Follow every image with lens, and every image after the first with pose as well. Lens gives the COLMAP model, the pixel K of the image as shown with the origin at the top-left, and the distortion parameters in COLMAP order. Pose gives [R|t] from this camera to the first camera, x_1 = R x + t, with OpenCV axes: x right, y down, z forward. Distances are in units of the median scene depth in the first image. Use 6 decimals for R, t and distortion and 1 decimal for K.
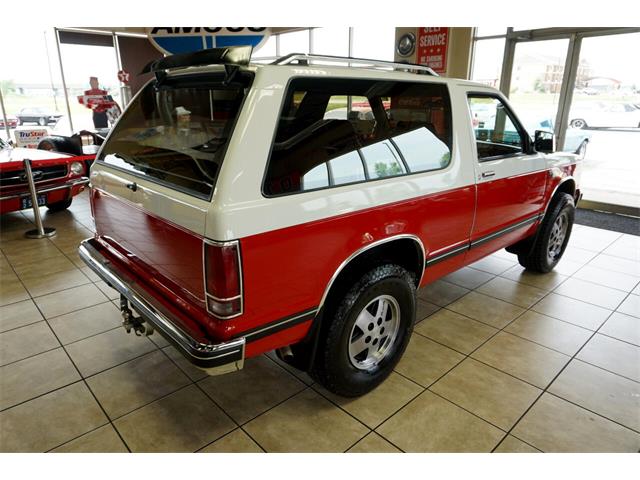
lens RADIAL K [[428.1, 0, 318.2], [0, 428.1, 240.0], [0, 0, 1]] dist [-0.036872, 0.027651]
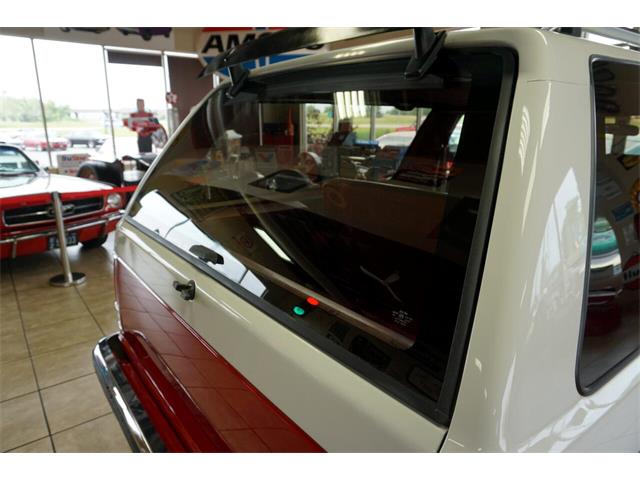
lens RADIAL K [[415.2, 0, 320.0], [0, 415.2, 240.0], [0, 0, 1]] dist [-0.015086, 0.000702]
pose [[0.997313, 0.021165, -0.070132, -0.071824], [-0.024348, 0.998698, -0.044836, -0.047138], [0.069092, 0.046423, 0.996530, 0.150673]]
